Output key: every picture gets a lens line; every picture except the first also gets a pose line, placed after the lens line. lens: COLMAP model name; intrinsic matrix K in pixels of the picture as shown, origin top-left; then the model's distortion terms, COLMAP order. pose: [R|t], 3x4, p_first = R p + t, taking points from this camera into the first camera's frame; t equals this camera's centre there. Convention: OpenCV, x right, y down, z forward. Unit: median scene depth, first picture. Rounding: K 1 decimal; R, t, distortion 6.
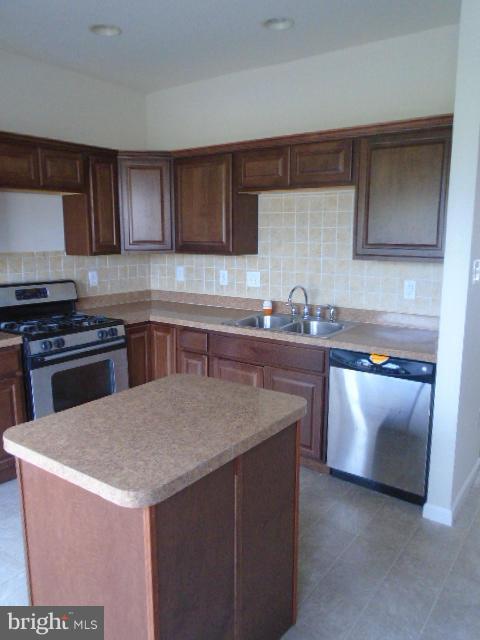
lens RADIAL K [[501.1, 0, 236.7], [0, 501.1, 319.7], [0, 0, 1]] dist [-0.004717, -0.005911]
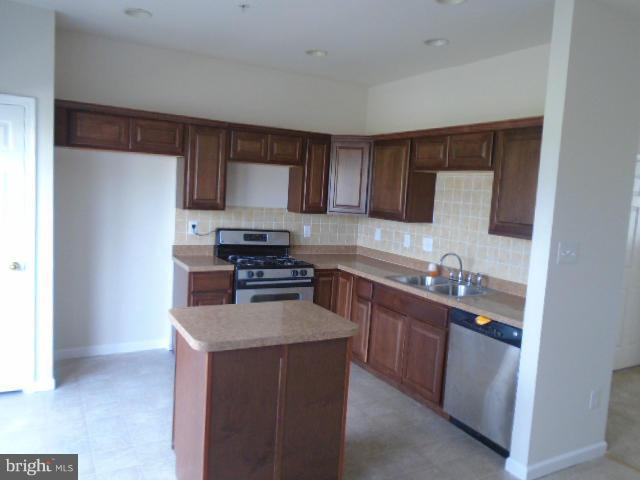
lens RADIAL K [[520.8, 0, 320.0], [0, 520.8, 240.0], [0, 0, 1]] dist [-0.009253, -0.001067]
pose [[0.898133, 0.098188, -0.428621, 0.351069], [-0.135153, 0.989207, -0.056594, 0.011267], [0.418438, 0.108759, 0.901710, -0.201274]]
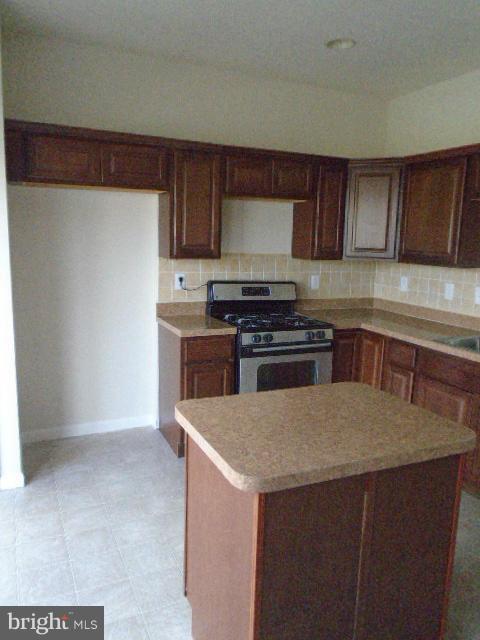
lens RADIAL K [[501.1, 0, 236.7], [0, 501.1, 319.7], [0, 0, 1]] dist [-0.004717, -0.005911]
pose [[0.866887, 0.109475, -0.486336, 0.099394], [-0.116149, 0.993095, 0.016513, -0.002753], [0.484785, 0.042173, 0.873616, 0.011644]]
